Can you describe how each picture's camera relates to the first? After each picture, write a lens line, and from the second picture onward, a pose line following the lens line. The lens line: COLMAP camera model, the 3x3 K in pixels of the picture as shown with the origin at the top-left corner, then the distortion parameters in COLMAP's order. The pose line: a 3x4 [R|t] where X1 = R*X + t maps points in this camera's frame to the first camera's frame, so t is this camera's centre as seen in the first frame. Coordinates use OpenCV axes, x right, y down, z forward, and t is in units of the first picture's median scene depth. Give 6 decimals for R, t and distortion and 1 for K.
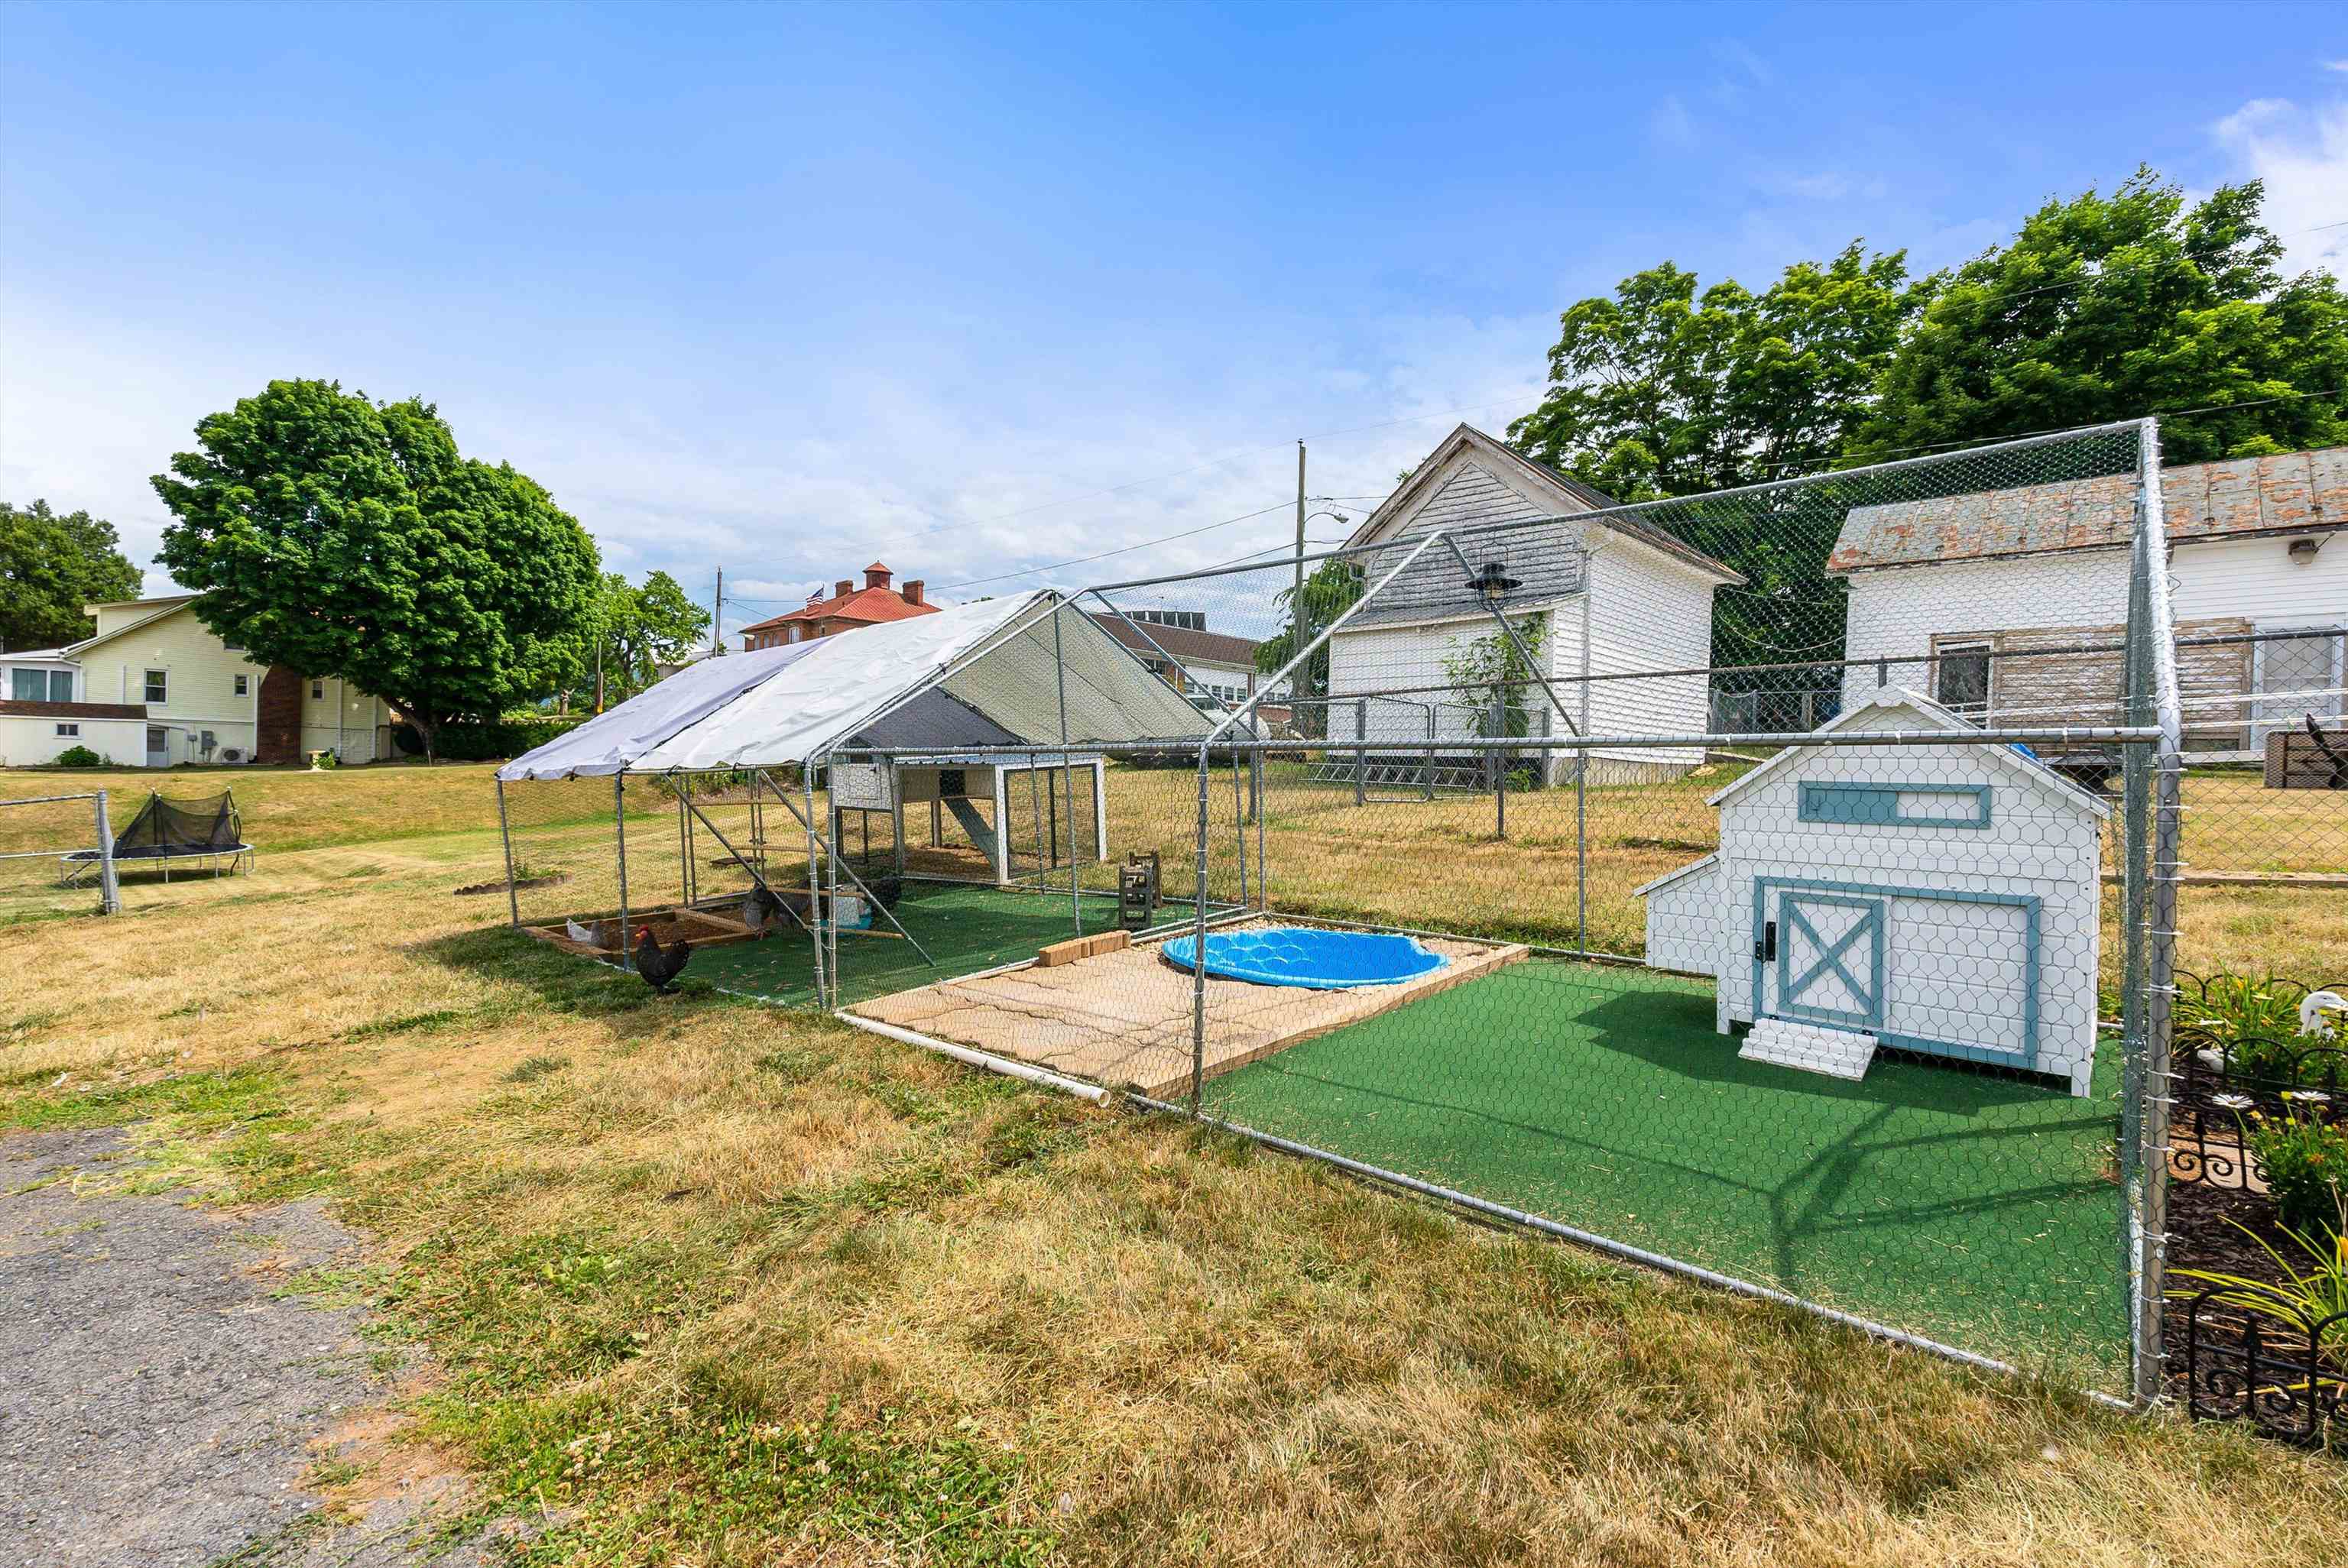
lens RADIAL K [[1070.3, 0, 1194.9], [0, 1070.3, 782.3], [0, 0, 1]] dist [0.032458, -0.005119]
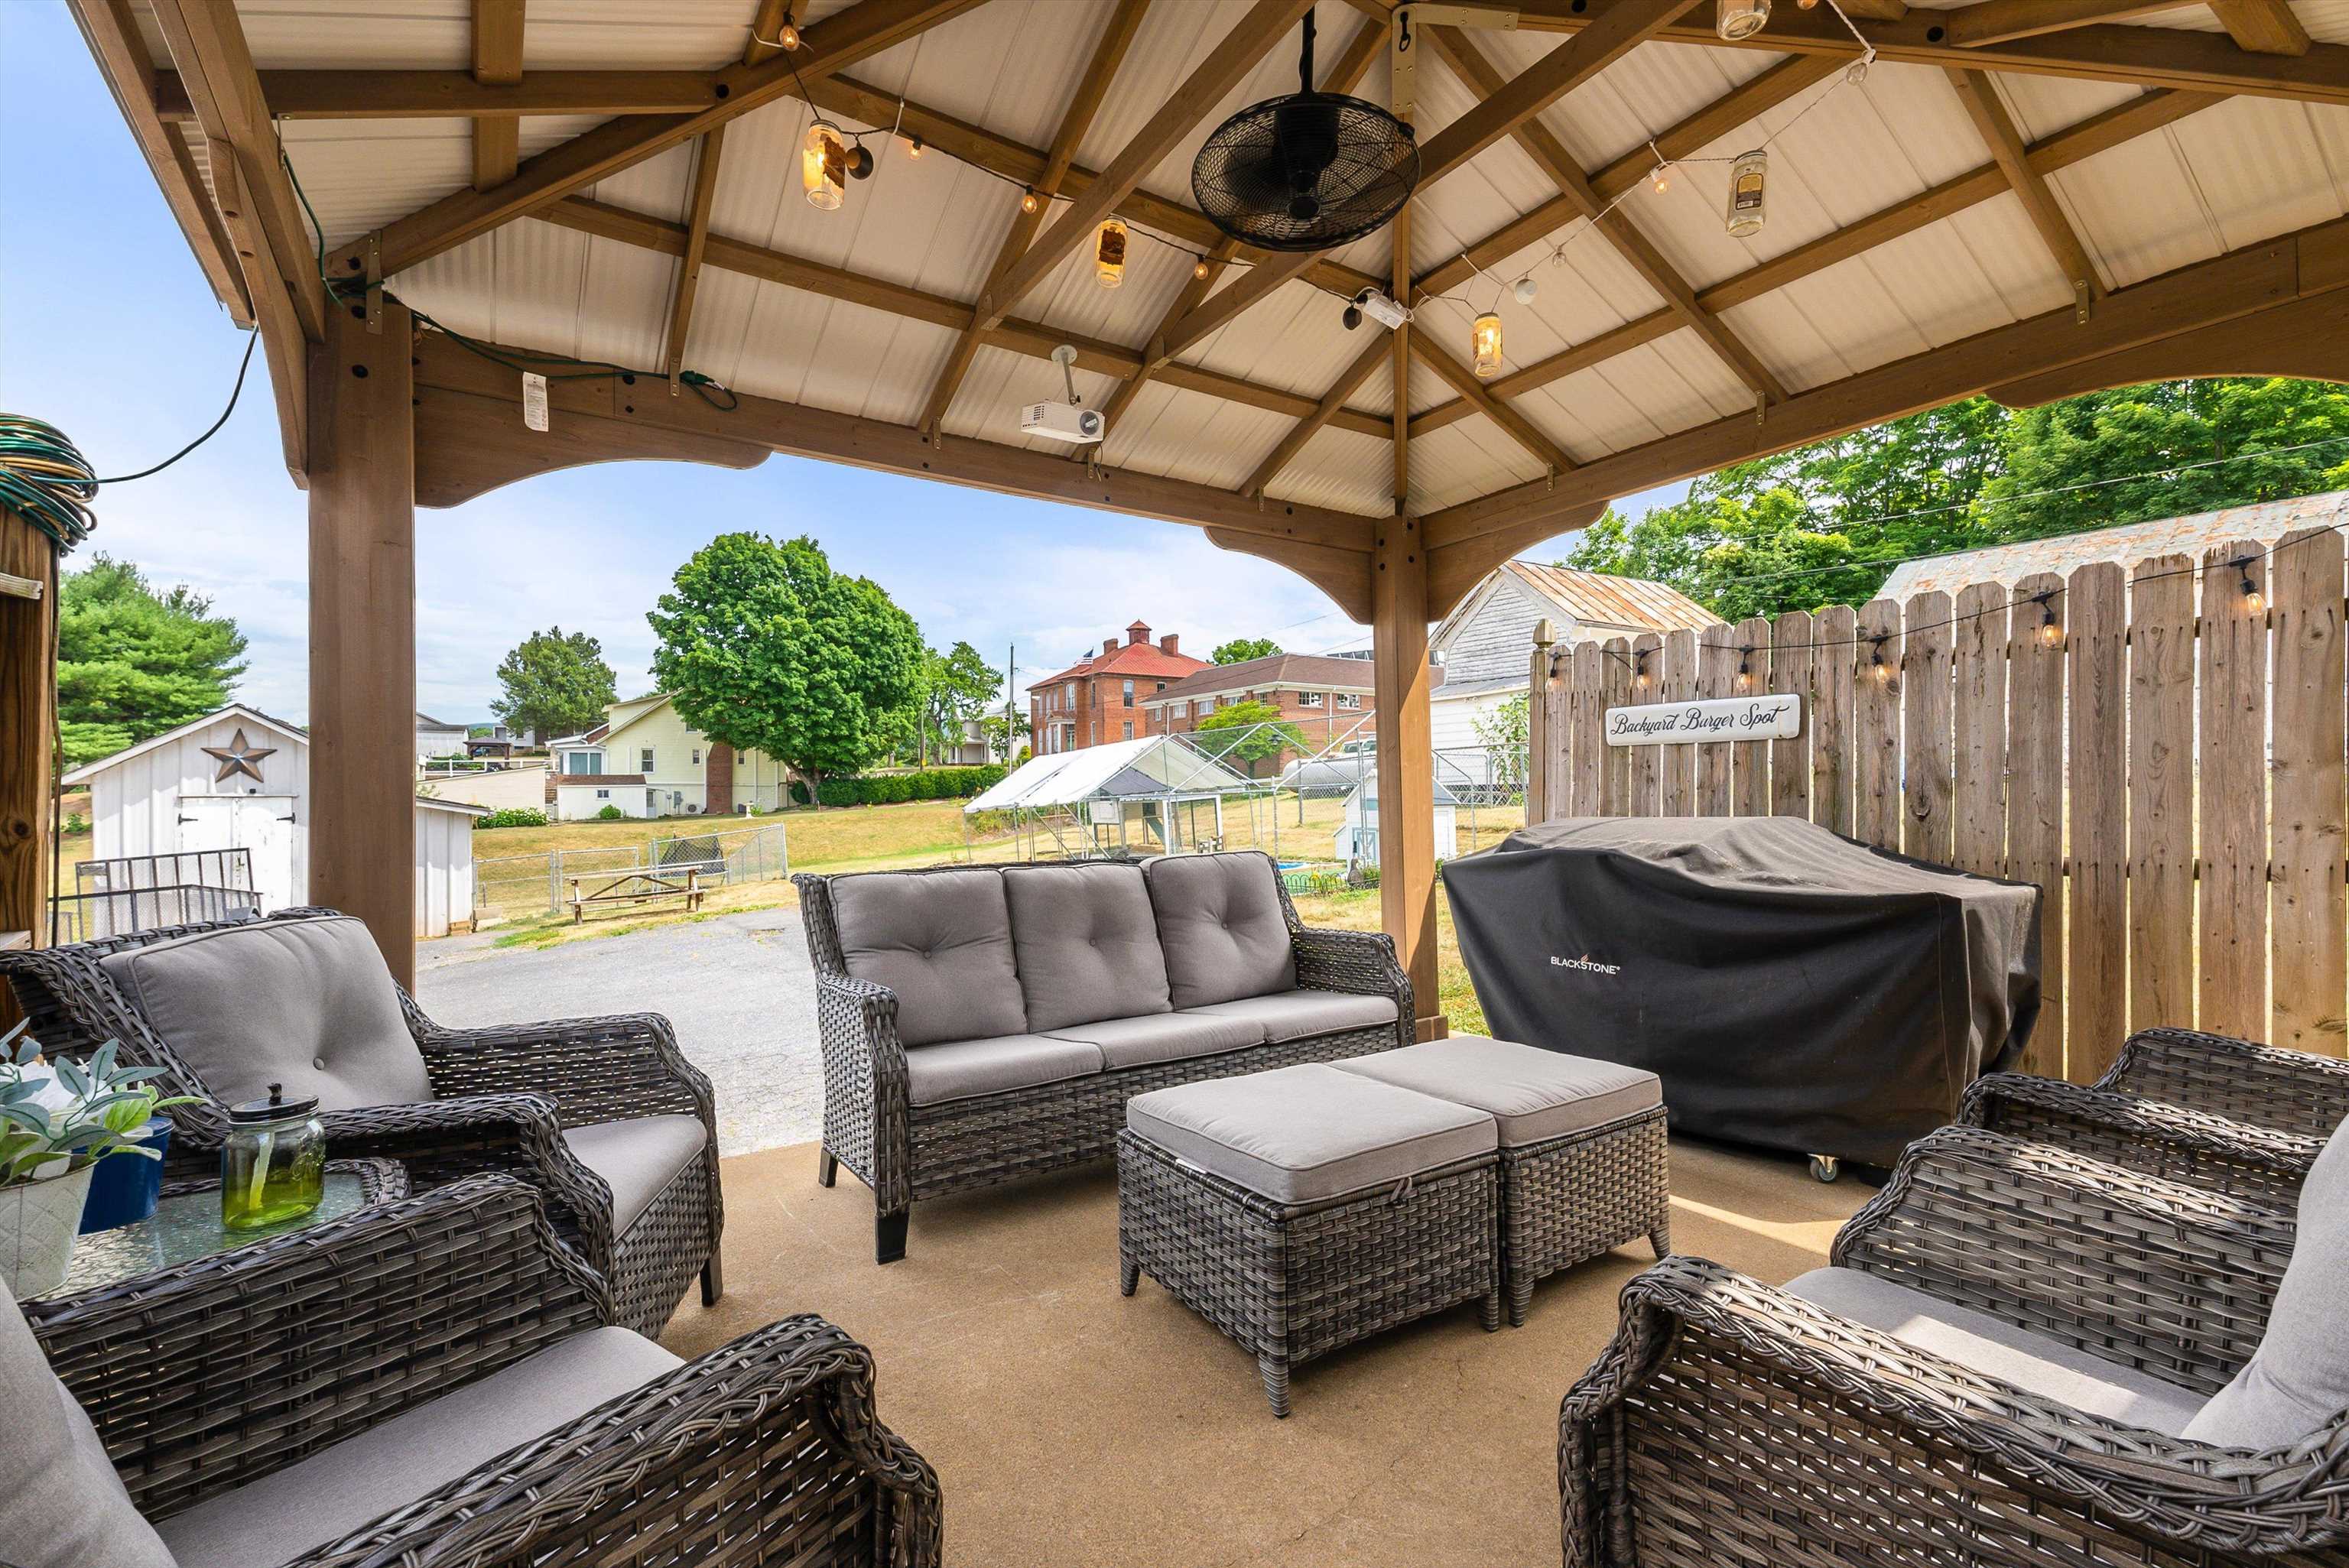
lens RADIAL K [[1077.8, 0, 1174.5], [0, 1077.8, 784.0], [0, 0, 1]] dist [0.027536, -0.000488]
pose [[0.965239, -0.033761, -0.259179, 0.059020], [0.026752, 0.999176, -0.030521, 0.002405], [0.259995, 0.022527, 0.965347, -0.159369]]
